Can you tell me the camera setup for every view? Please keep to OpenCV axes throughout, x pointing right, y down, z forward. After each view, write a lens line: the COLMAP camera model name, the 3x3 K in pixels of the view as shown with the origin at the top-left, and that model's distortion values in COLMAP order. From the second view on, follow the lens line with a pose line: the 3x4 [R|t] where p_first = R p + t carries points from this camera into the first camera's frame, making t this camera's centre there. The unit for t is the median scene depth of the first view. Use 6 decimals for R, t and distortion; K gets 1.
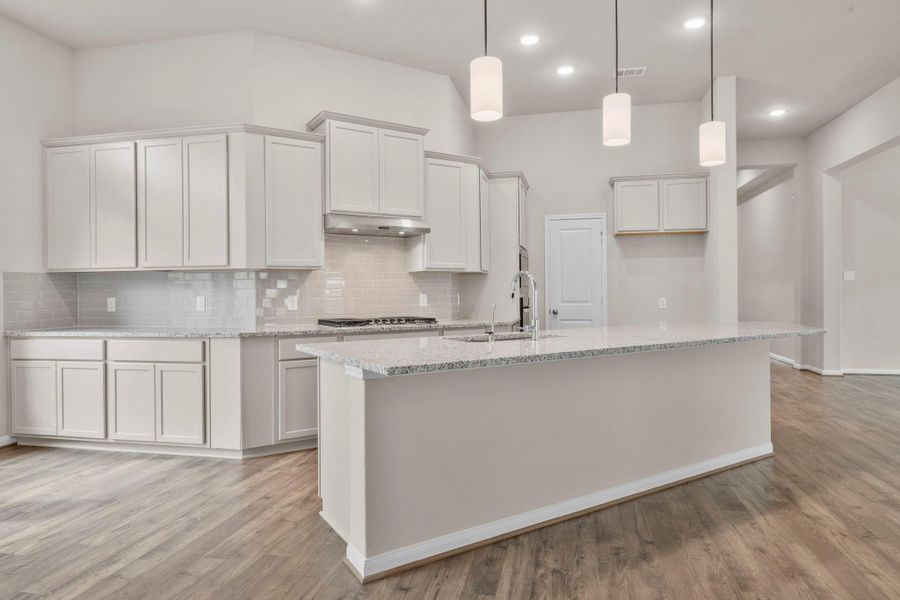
lens RADIAL K [[550.6, 0, 454.5], [0, 550.6, 291.0], [0, 0, 1]] dist [0.003586, 0.001290]
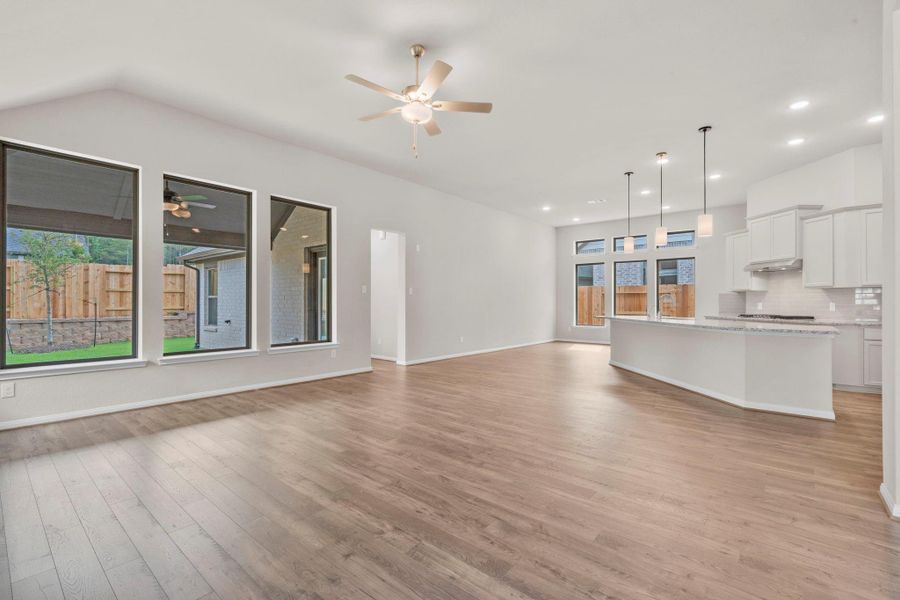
lens RADIAL K [[406.7, 0, 452.8], [0, 406.7, 303.0], [0, 0, 1]] dist [0.002775, 0.001034]
pose [[-0.469509, 0.010287, -0.882868, 1.712134], [0.004719, 0.999947, 0.009141, -0.011210], [0.882915, 0.000126, -0.469532, 0.706329]]
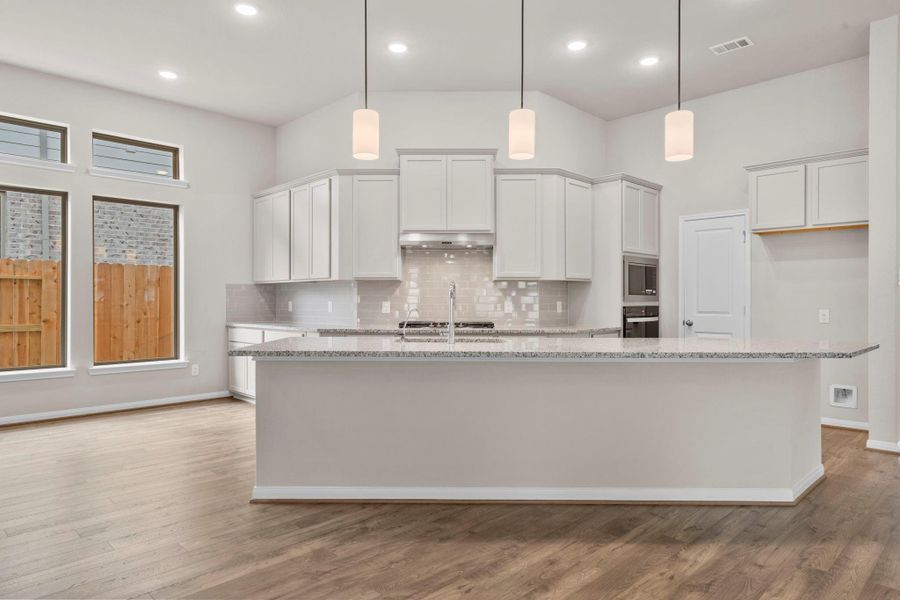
lens RADIAL K [[561.5, 0, 450.0], [0, 561.5, 300.0], [0, 0, 1]] dist [0.005601, 0.003916]
pose [[0.838643, 0.009996, -0.544589, 0.522820], [-0.007460, 0.999949, 0.006865, -0.004552], [0.544630, -0.001695, 0.838675, 0.029138]]
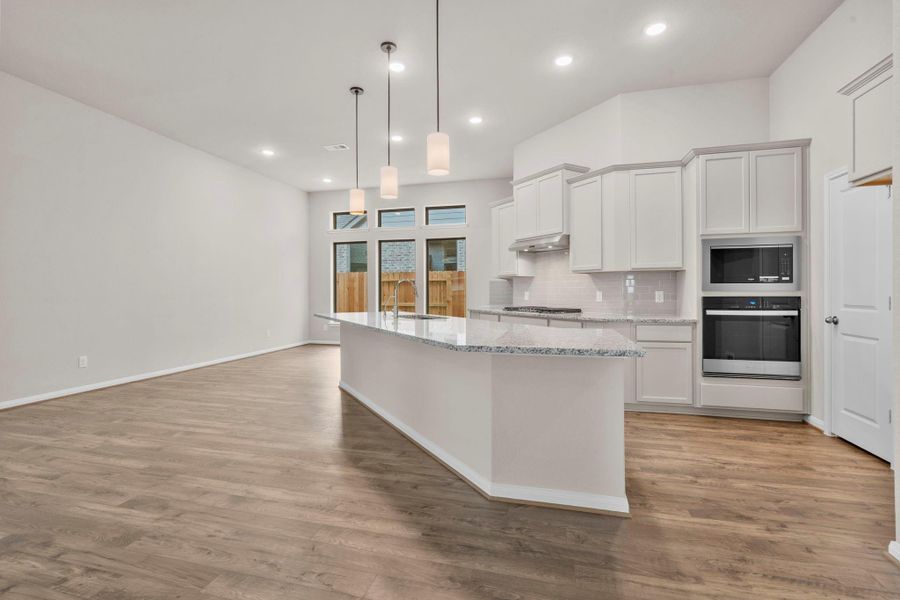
lens RADIAL K [[406.7, 0, 452.8], [0, 406.7, 303.0], [0, 0, 1]] dist [0.002775, 0.001034]
pose [[-0.039943, 0.039629, -0.998416, 1.002697], [0.008270, 0.999192, 0.039329, -0.008089], [0.999168, -0.006686, -0.040239, 0.842834]]
